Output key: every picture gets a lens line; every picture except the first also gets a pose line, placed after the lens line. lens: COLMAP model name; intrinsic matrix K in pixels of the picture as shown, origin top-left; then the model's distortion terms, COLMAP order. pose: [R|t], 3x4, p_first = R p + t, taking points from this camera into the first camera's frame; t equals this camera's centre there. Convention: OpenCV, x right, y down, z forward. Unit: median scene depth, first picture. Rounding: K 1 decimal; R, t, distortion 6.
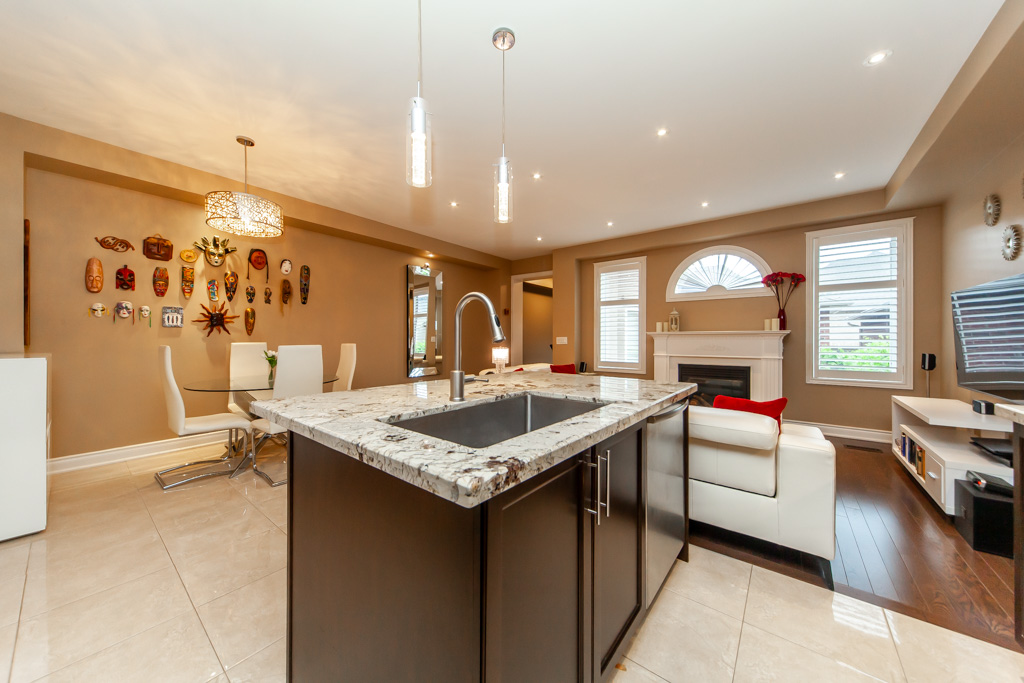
lens RADIAL K [[352.2, 0, 510.9], [0, 352.2, 338.2], [0, 0, 1]] dist [0.004386, -0.000486]
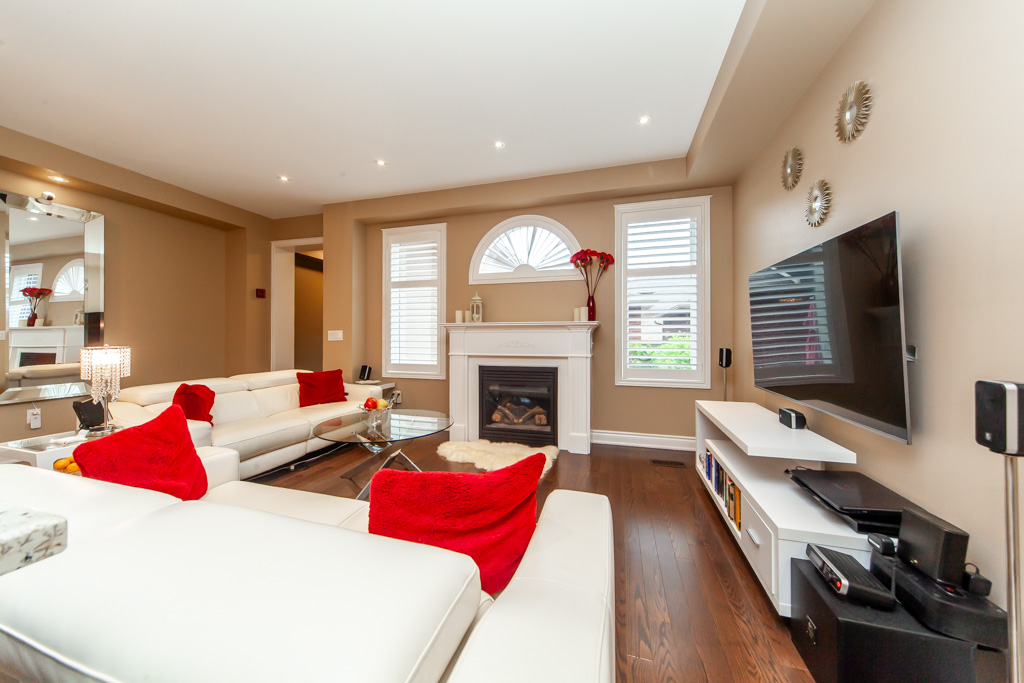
lens RADIAL K [[352.2, 0, 510.8], [0, 352.2, 334.0], [0, 0, 1]] dist [0.004386, -0.000486]
pose [[0.930847, 0.002884, 0.365398, 0.299047], [-0.000682, 0.999981, -0.006155, 0.011499], [-0.365409, 0.005480, 0.930831, 0.310584]]
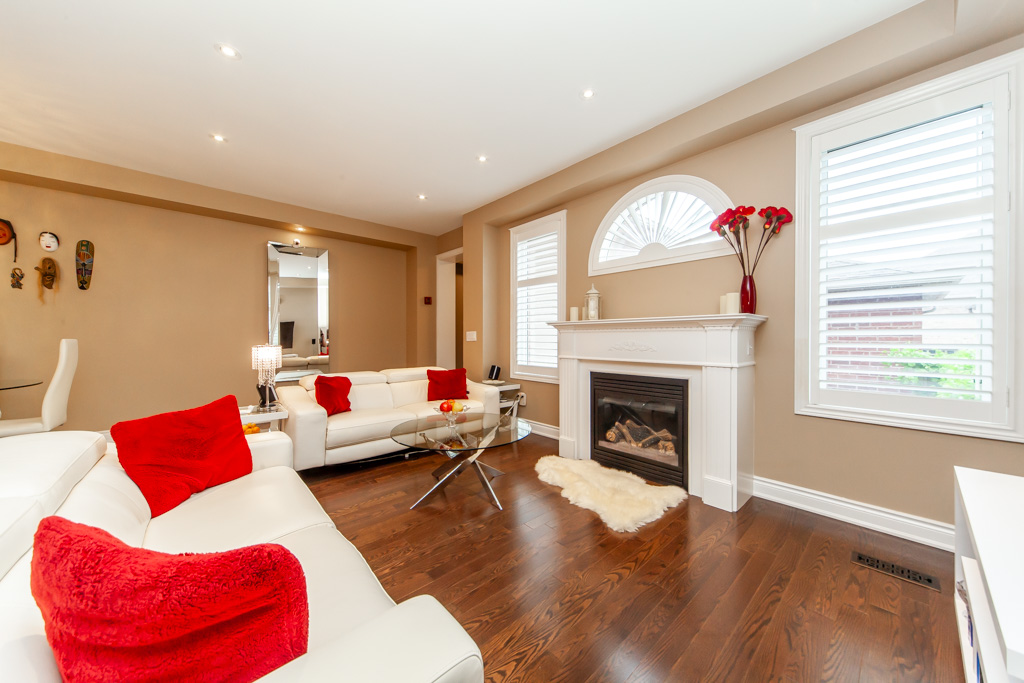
lens RADIAL K [[352.2, 0, 514.1], [0, 352.2, 337.5], [0, 0, 1]] dist [0.004386, -0.000486]
pose [[0.983726, -0.001879, -0.179664, 0.514122], [0.002610, 0.999989, 0.003832, 0.010435], [0.179655, -0.004238, 0.983721, 0.400953]]
